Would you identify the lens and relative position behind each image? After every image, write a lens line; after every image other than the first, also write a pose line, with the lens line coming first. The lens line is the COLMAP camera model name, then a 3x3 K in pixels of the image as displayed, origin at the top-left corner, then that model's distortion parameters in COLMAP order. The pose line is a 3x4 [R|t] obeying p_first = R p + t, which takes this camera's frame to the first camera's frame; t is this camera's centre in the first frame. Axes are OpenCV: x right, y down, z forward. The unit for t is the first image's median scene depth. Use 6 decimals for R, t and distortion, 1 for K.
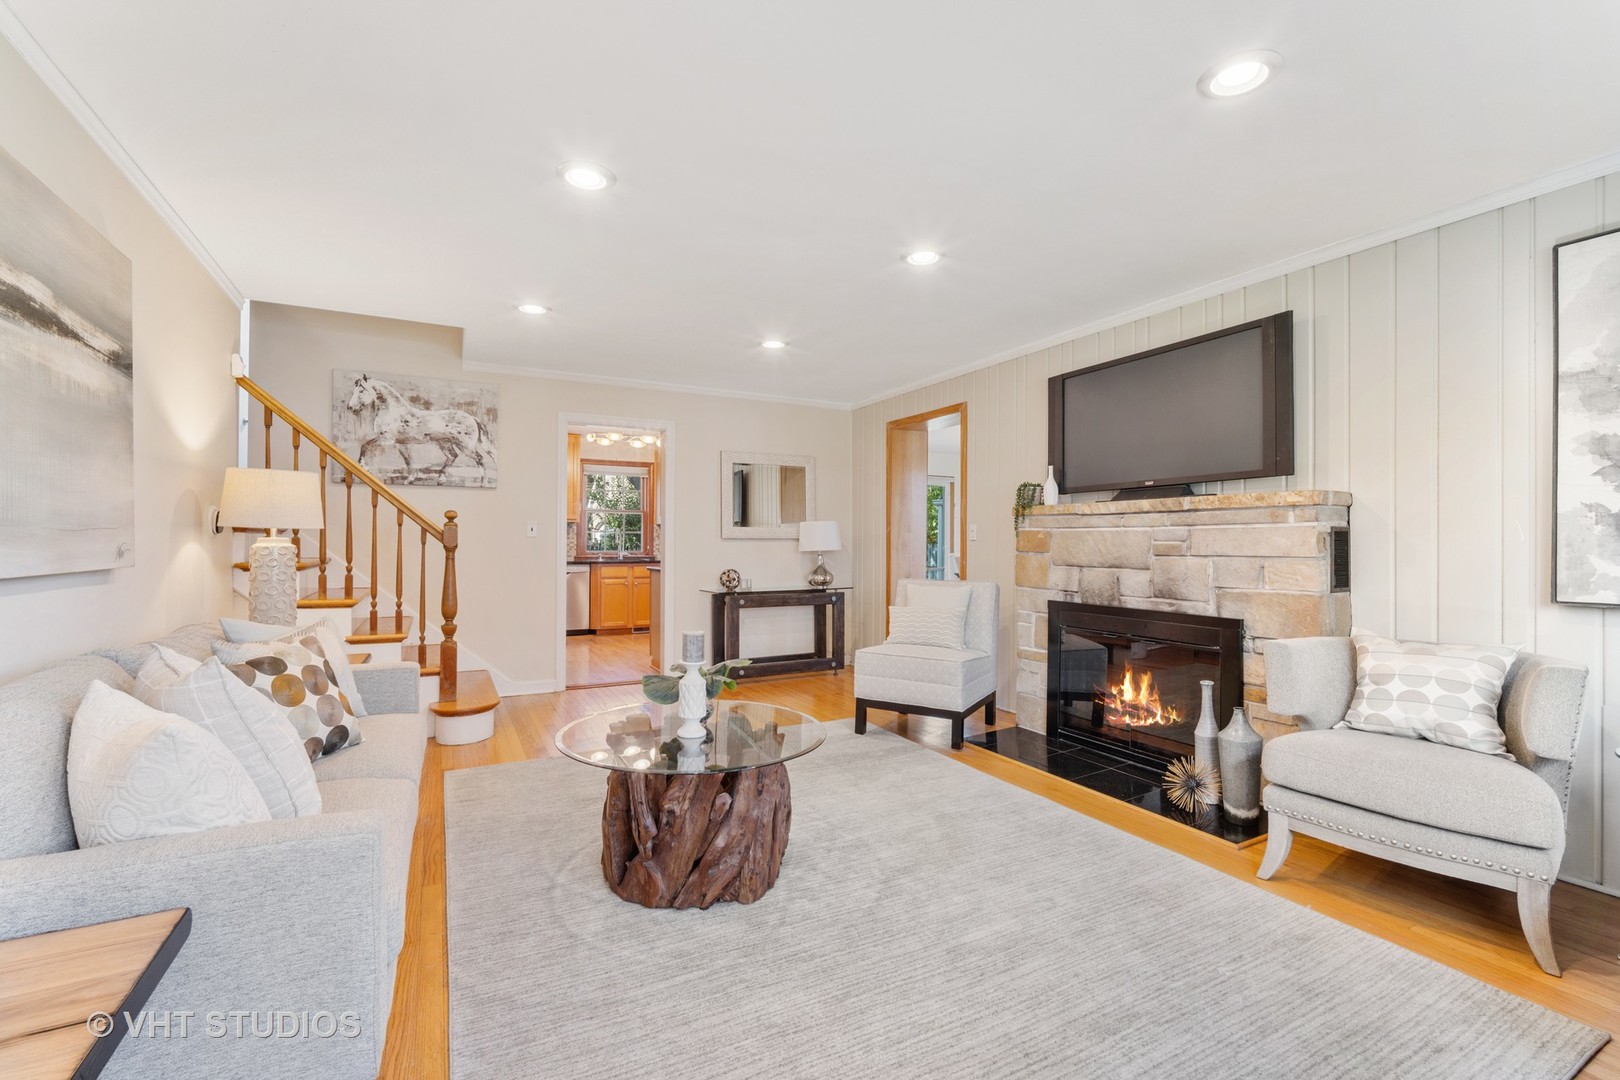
lens RADIAL K [[699.1, 0, 812.4], [0, 699.1, 540.1], [0, 0, 1]] dist [-0.001872, -0.000158]
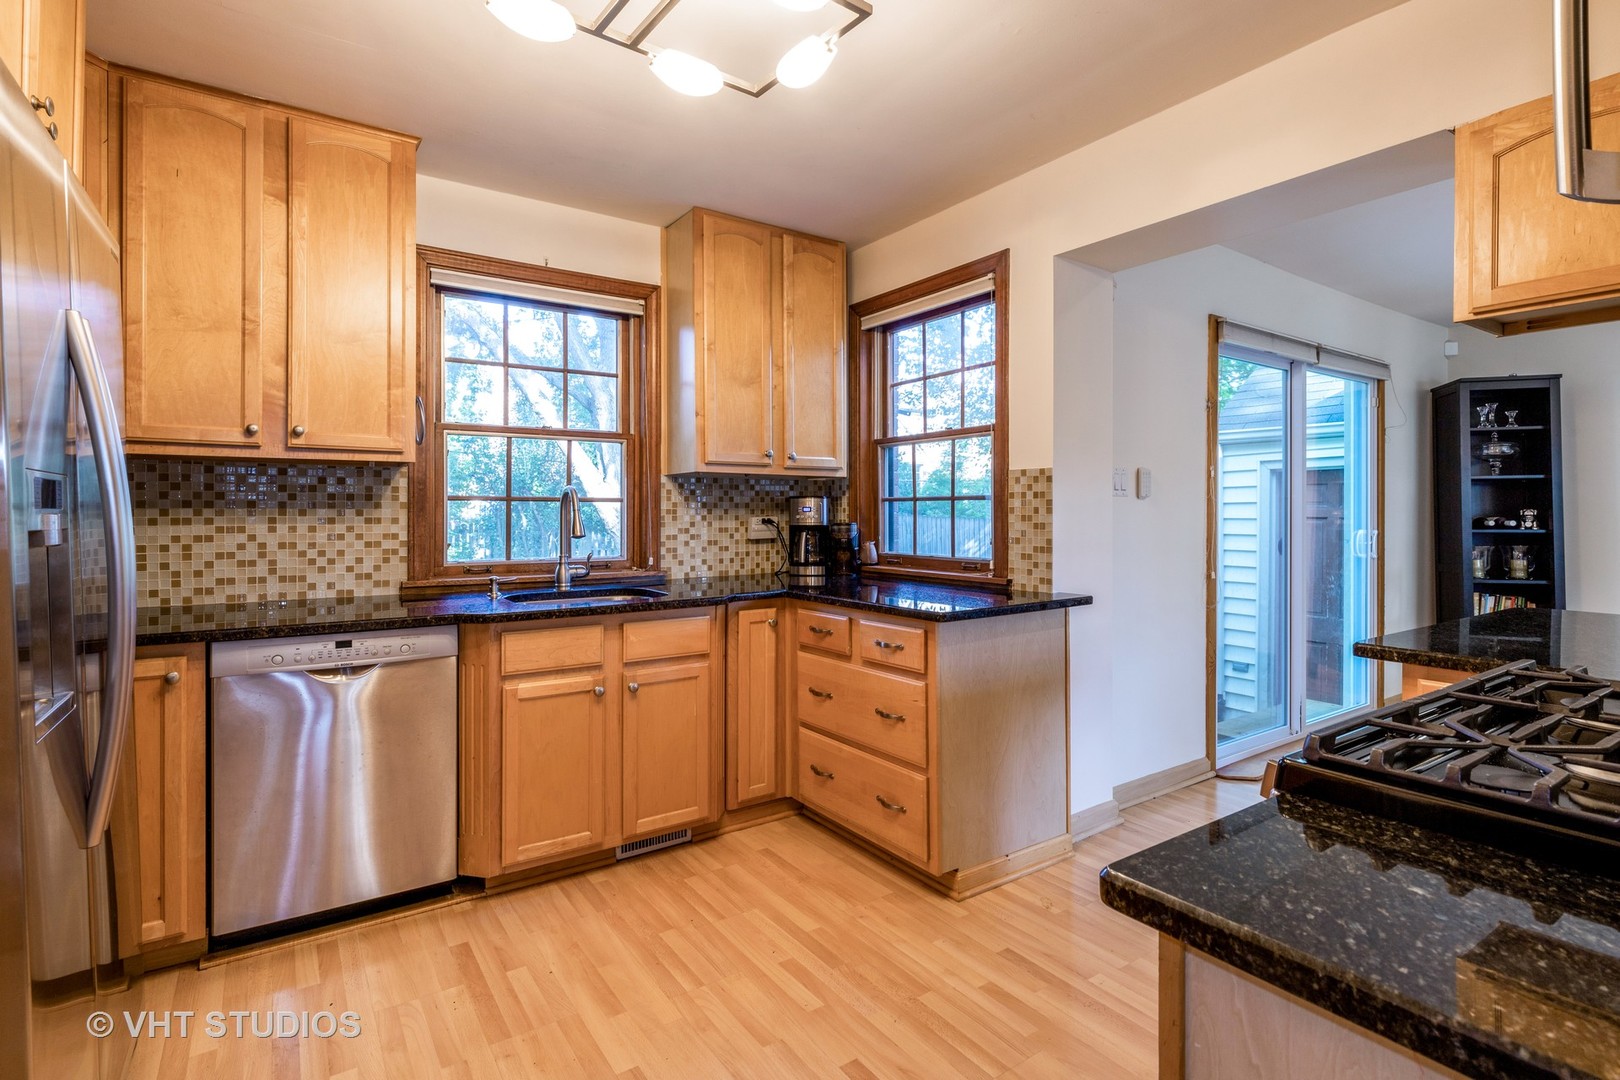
lens RADIAL K [[787.7, 0, 810.8], [0, 787.7, 523.2], [0, 0, 1]] dist [-0.000299, -0.000008]
pose [[0.993731, -0.004550, 0.111701, -0.221167], [0.003380, 0.999937, 0.010662, -0.005442], [-0.111743, -0.010218, 0.993685, 0.697923]]
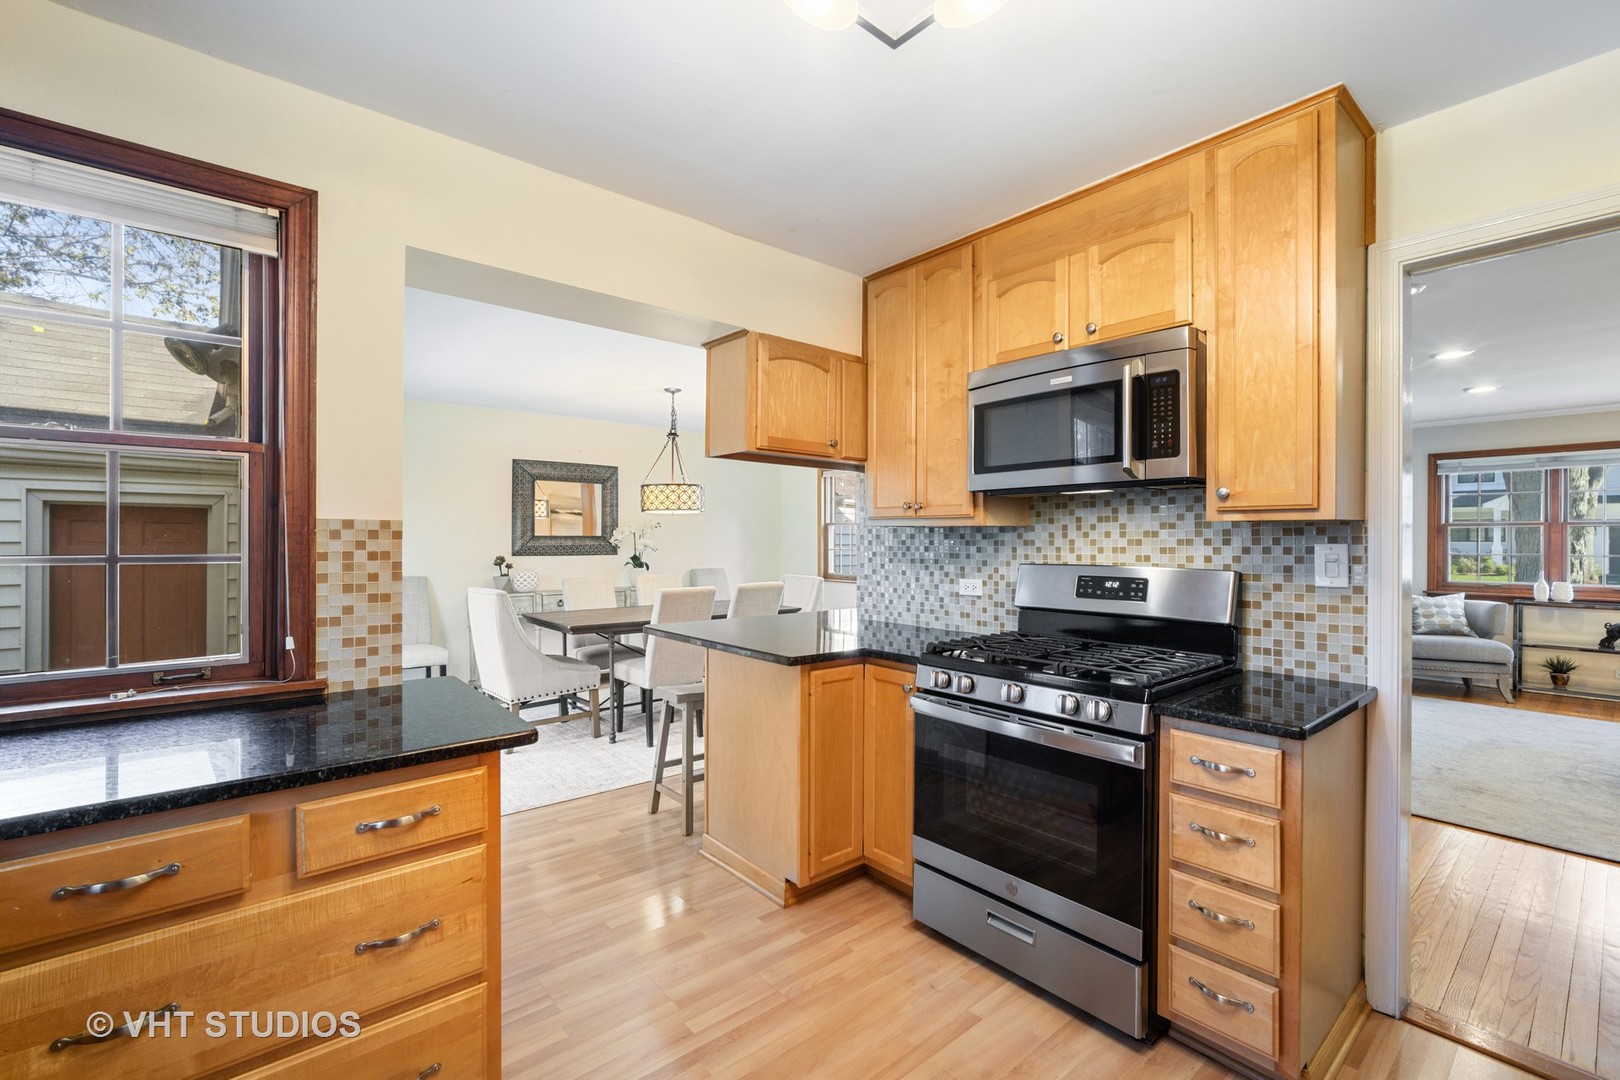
lens RADIAL K [[699.1, 0, 810.6], [0, 699.1, 540.5], [0, 0, 1]] dist [-0.001872, -0.000158]
pose [[-0.211418, -0.001759, 0.977394, -0.370746], [0.000474, 0.999998, 0.001902, -0.023567], [-0.977396, 0.000866, -0.211416, 1.019698]]
